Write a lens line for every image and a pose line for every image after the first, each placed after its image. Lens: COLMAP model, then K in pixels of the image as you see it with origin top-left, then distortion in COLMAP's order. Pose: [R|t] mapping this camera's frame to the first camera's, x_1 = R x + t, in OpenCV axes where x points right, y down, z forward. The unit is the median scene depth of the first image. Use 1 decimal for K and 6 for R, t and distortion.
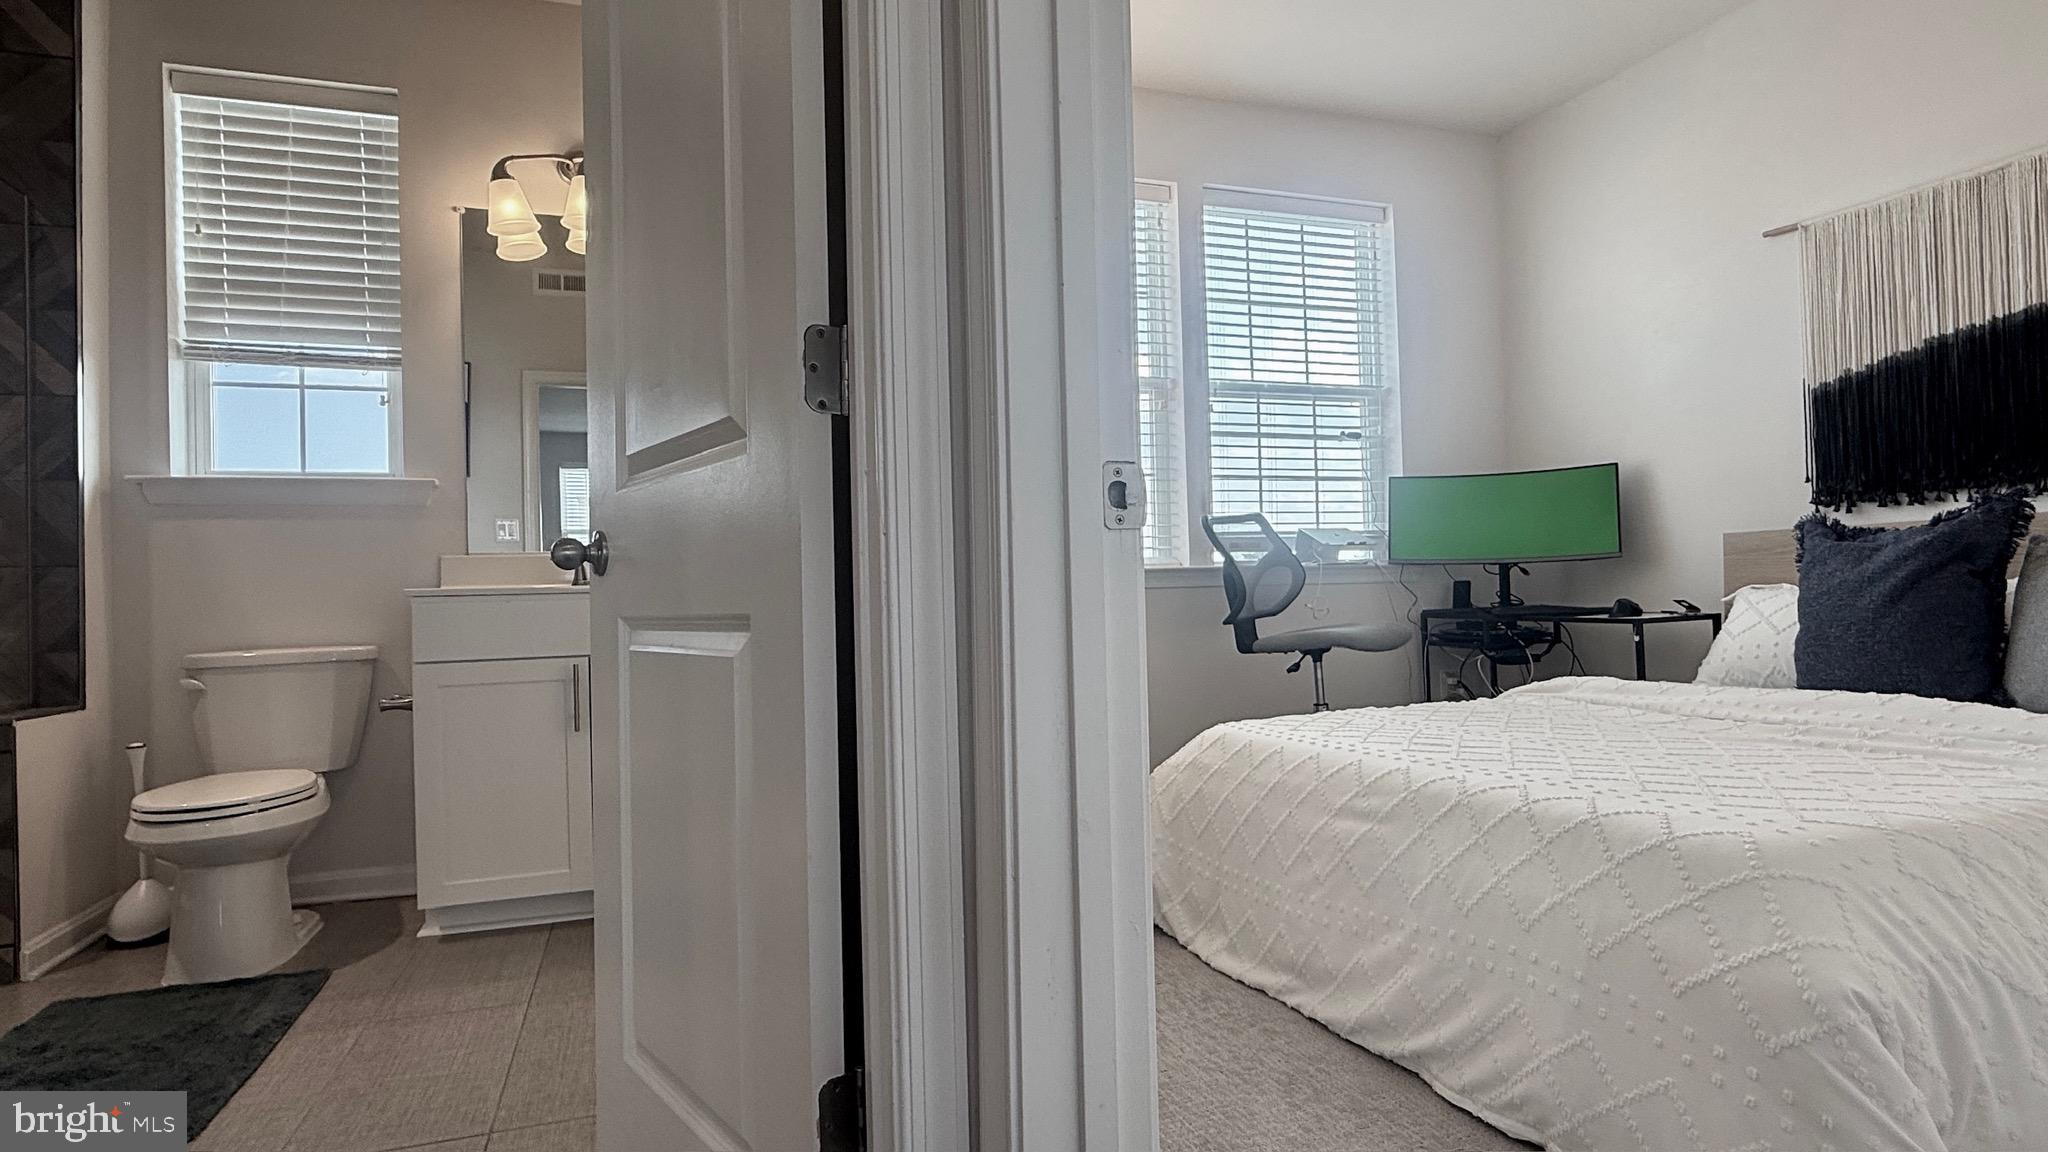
lens RADIAL K [[1076.7, 0, 1024.0], [0, 1076.7, 576.0], [0, 0, 1]] dist [0.004797, 0.000271]
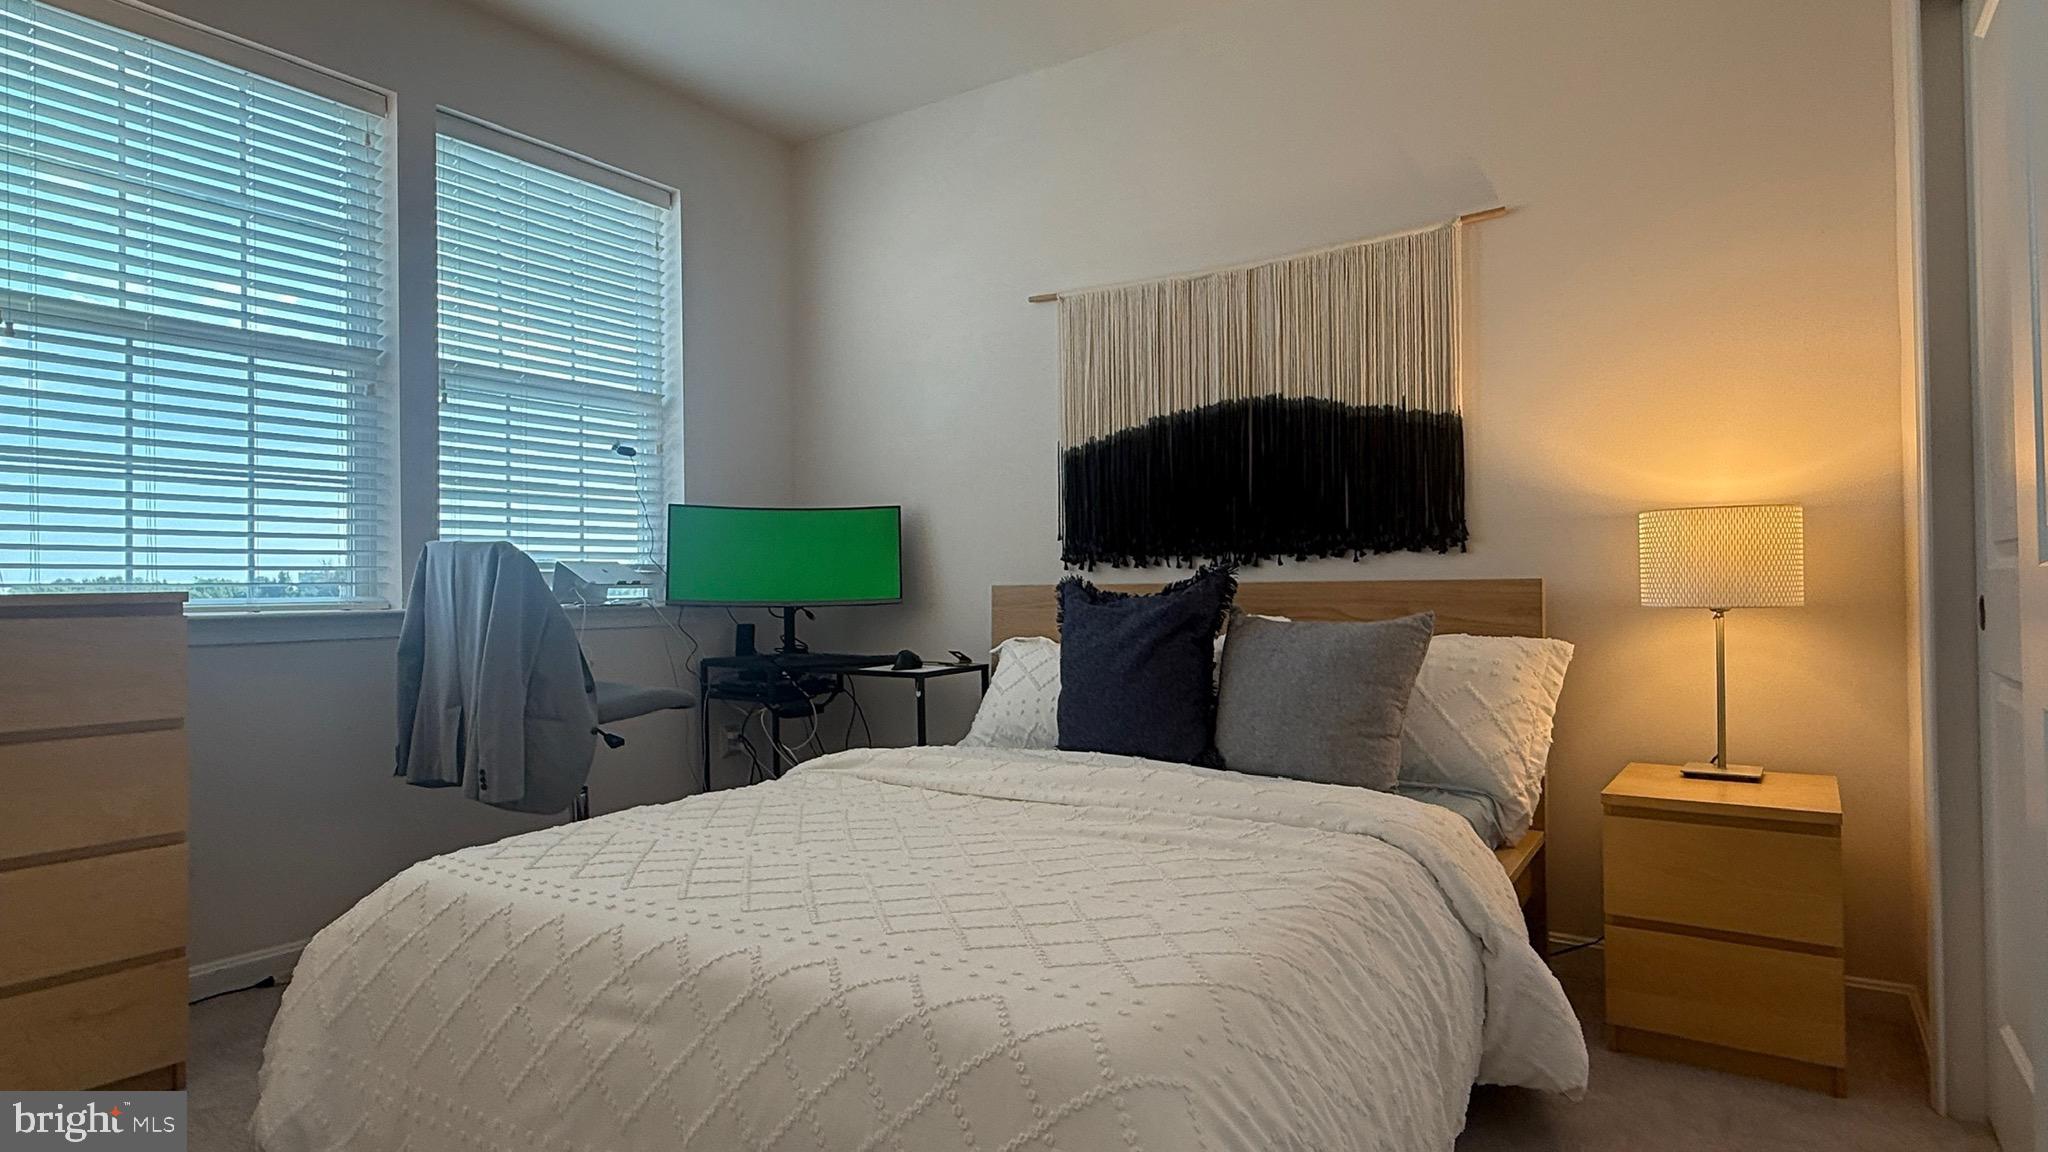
lens RADIAL K [[1100.6, 0, 1002.9], [0, 1100.6, 580.2], [0, 0, 1]] dist [-0.000407, 0.000106]
pose [[0.810764, 0.022065, 0.584957, 0.055758], [-0.022991, 0.999719, -0.005843, -0.042993], [-0.584922, -0.008711, 0.811043, 0.171089]]
